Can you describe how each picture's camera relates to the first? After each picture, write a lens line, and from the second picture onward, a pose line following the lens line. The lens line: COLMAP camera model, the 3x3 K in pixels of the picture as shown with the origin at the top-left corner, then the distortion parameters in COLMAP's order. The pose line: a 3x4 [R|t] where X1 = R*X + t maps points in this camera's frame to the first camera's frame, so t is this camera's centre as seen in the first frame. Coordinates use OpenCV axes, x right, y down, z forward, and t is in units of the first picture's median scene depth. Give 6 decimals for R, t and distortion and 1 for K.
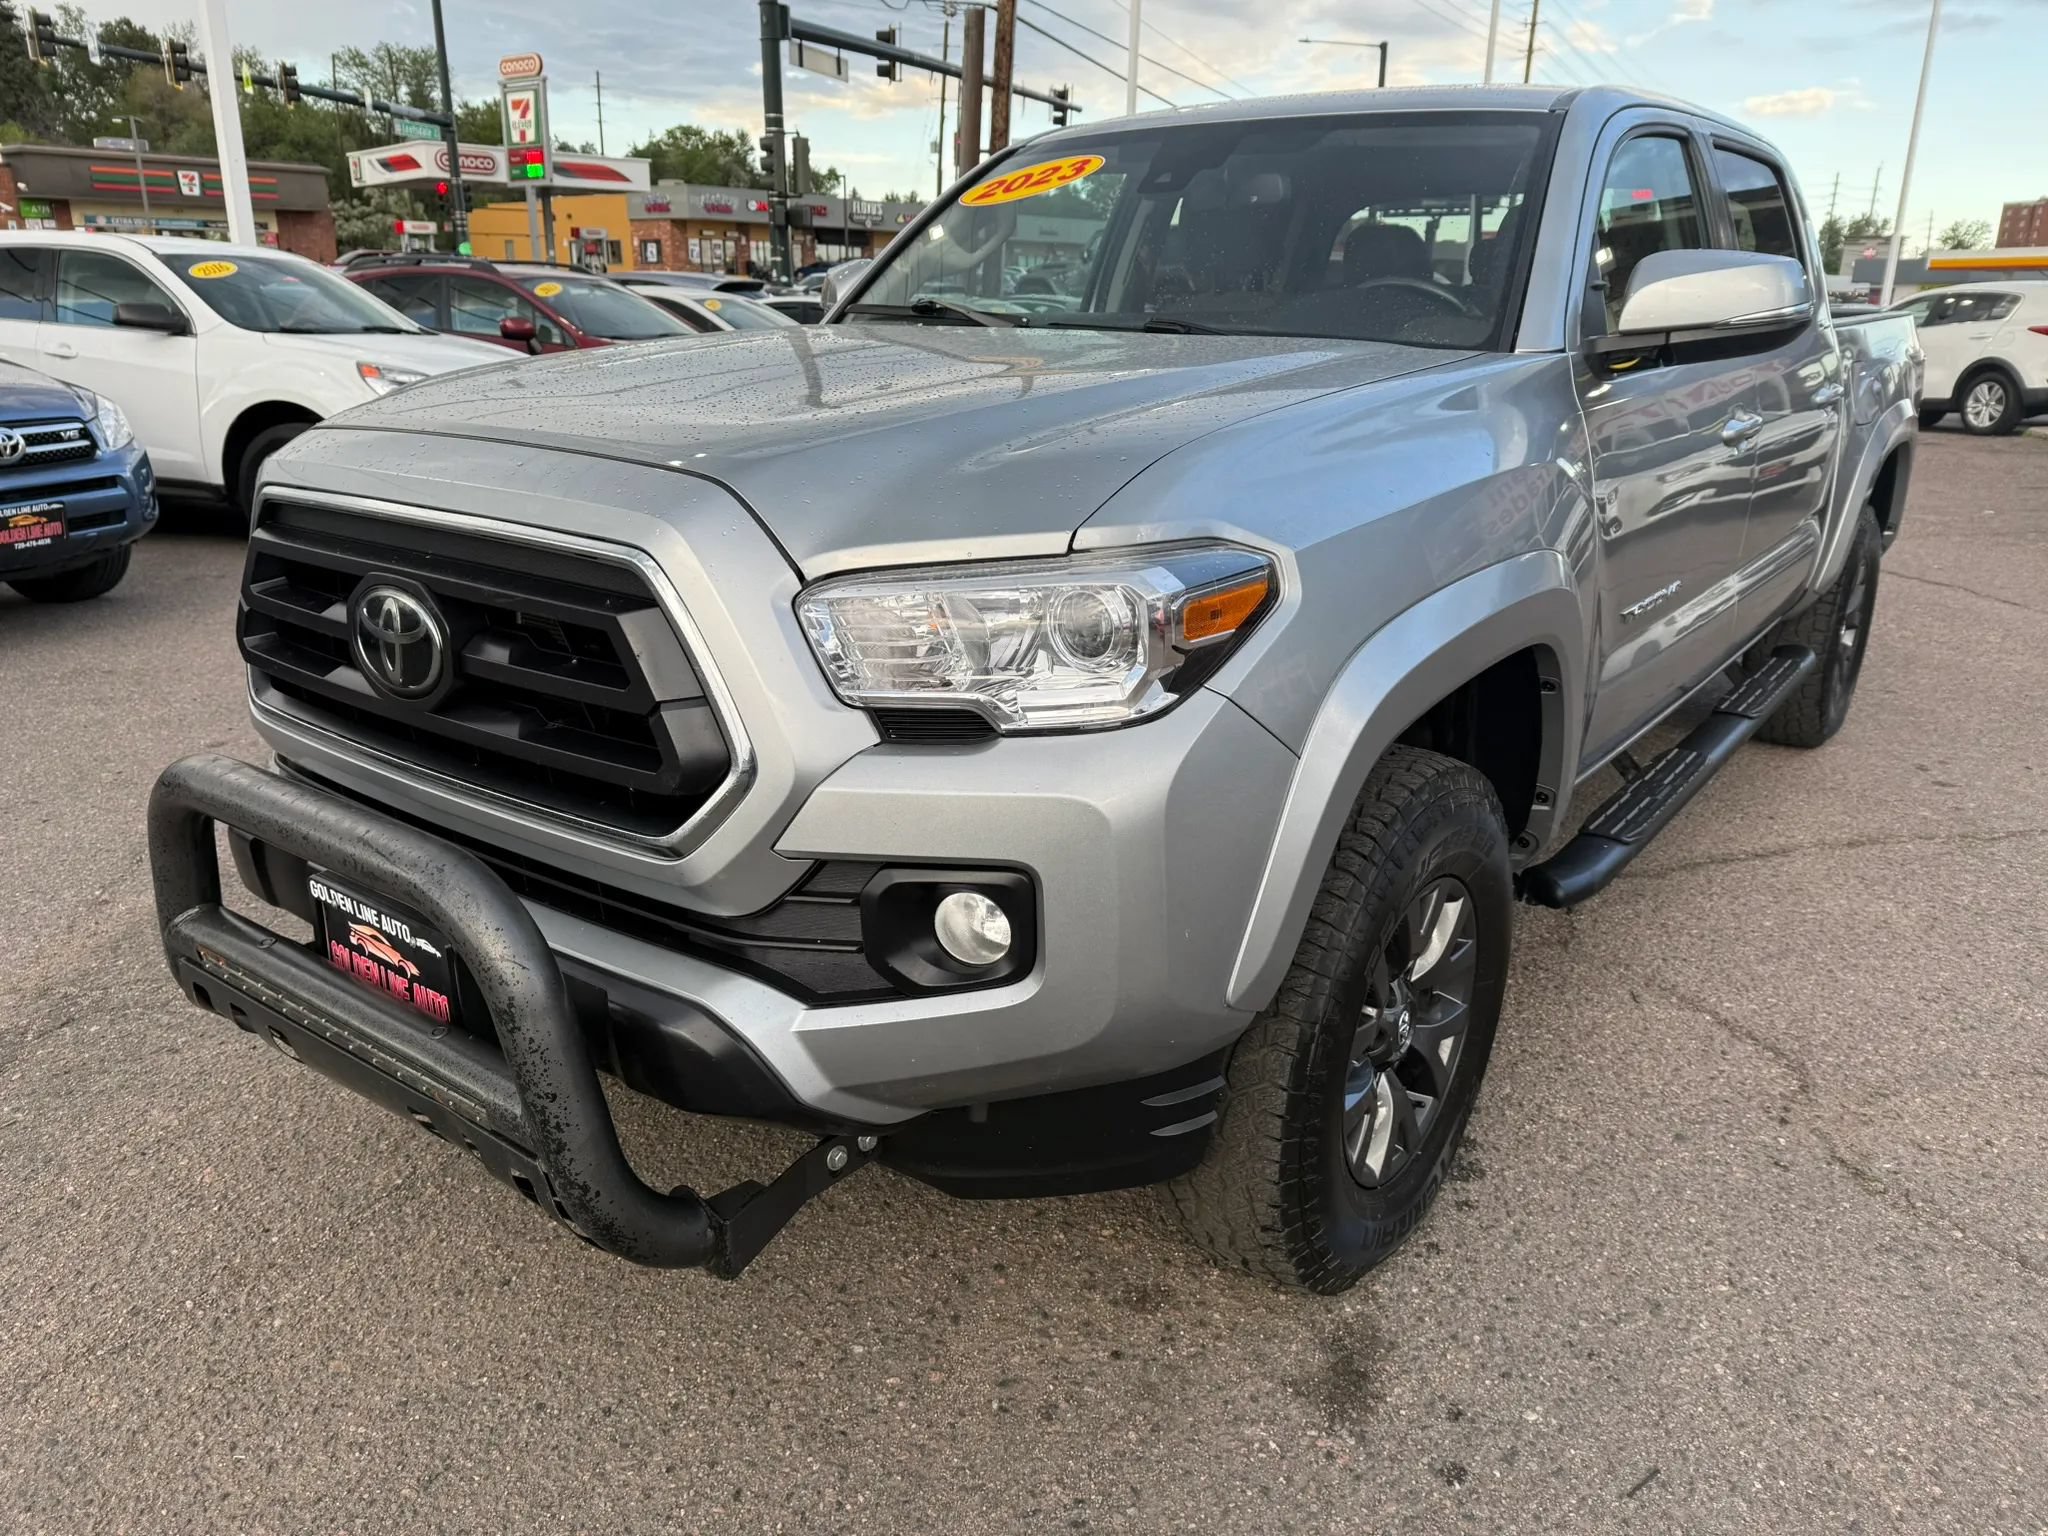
lens RADIAL K [[1445.7, 0, 1028.4], [0, 1445.7, 761.2], [0, 0, 1]] dist [0.021490, -0.018562]
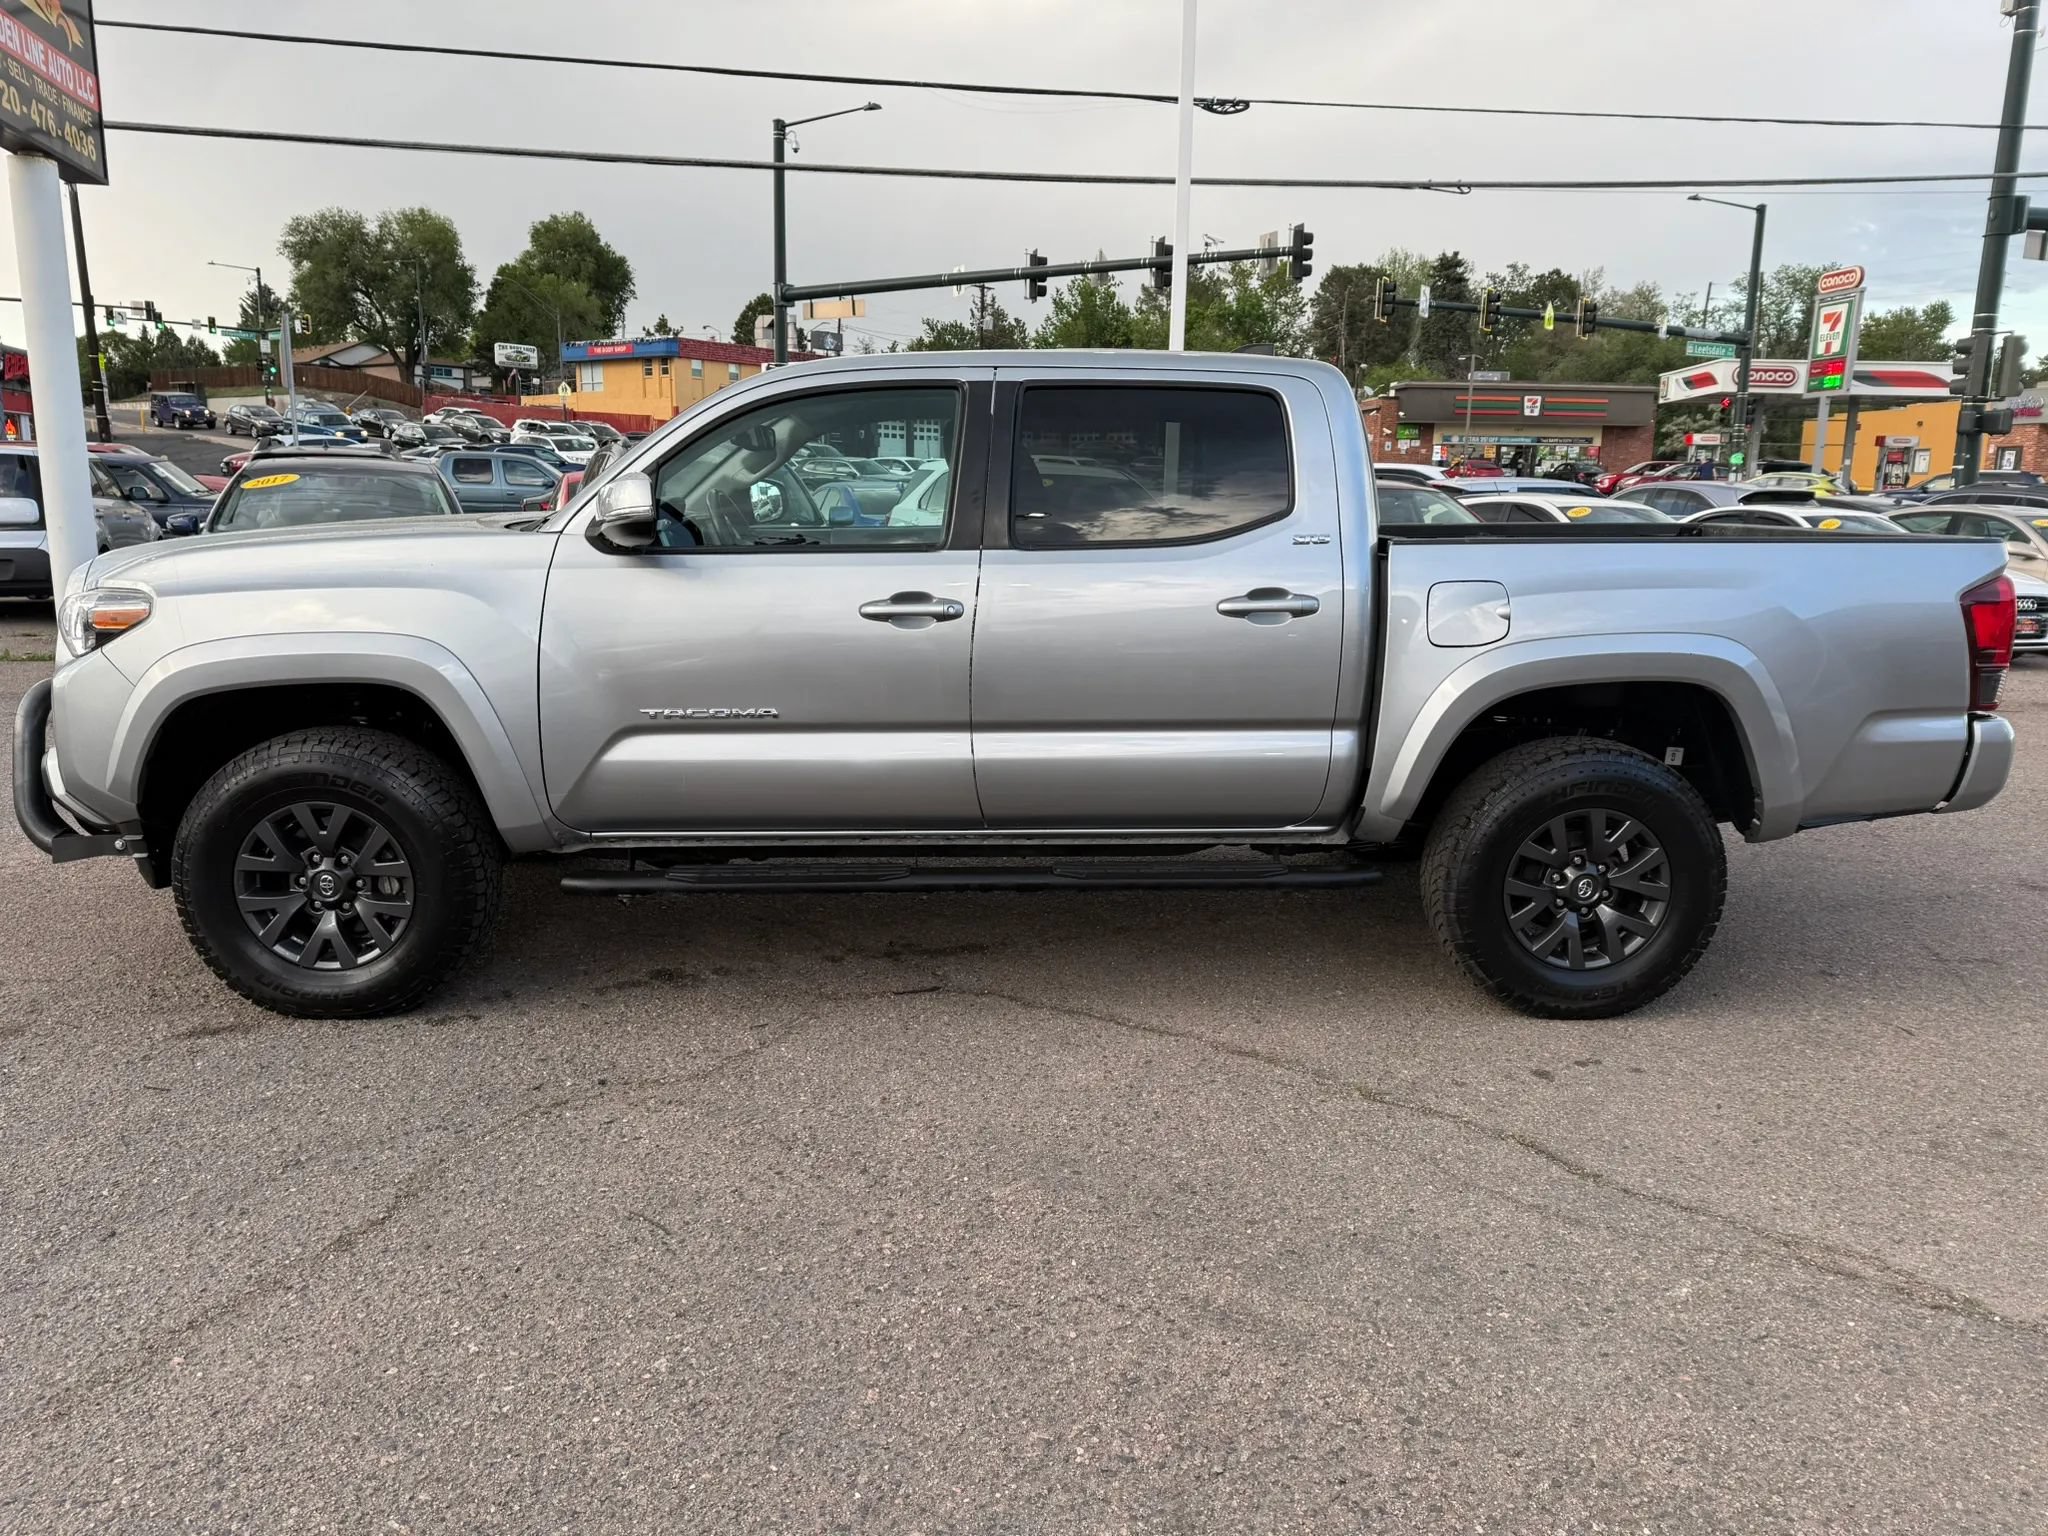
lens RADIAL K [[1445.7, 0, 1028.4], [0, 1445.7, 761.2], [0, 0, 1]] dist [0.021490, -0.018562]
pose [[0.647566, 0.150829, -0.746933, 0.077737], [-0.249241, 0.968223, -0.020569, -0.005122], [0.720095, 0.199486, 0.664581, 0.014107]]
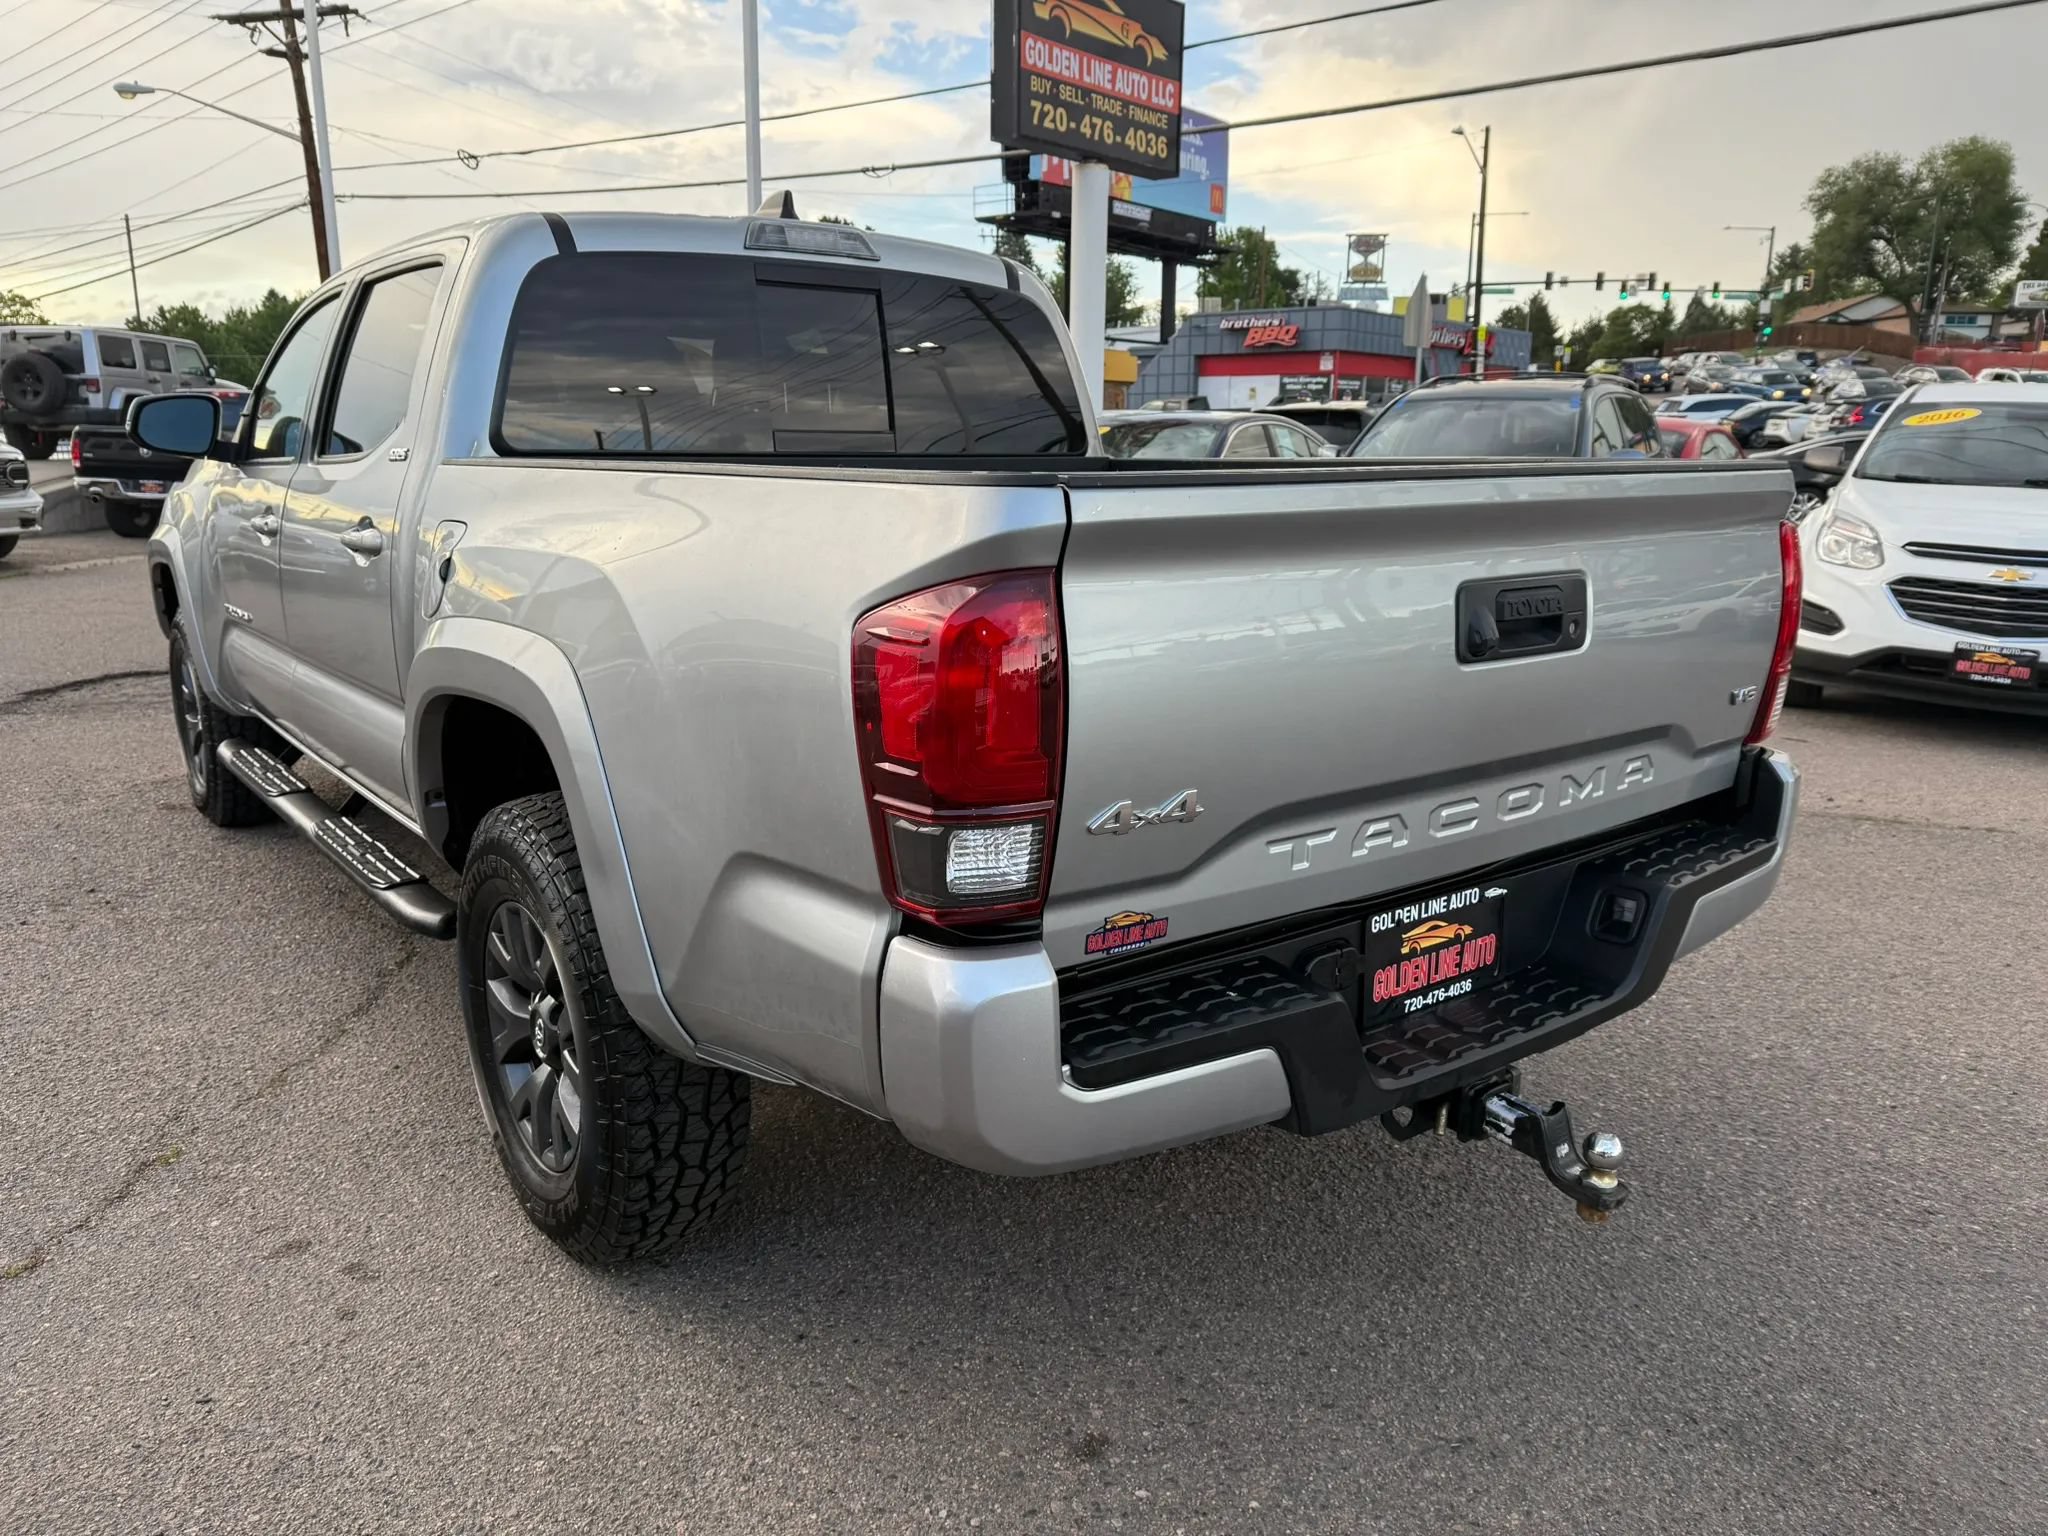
lens RADIAL K [[1471.1, 0, 1031.3], [0, 1471.1, 776.0], [0, 0, 1]] dist [-0.019946, 0.003611]
pose [[-0.255397, 0.217977, -0.941944, 0.079485], [-0.303075, 0.907100, 0.292088, -0.030997], [0.918106, 0.360078, -0.165607, 0.097280]]
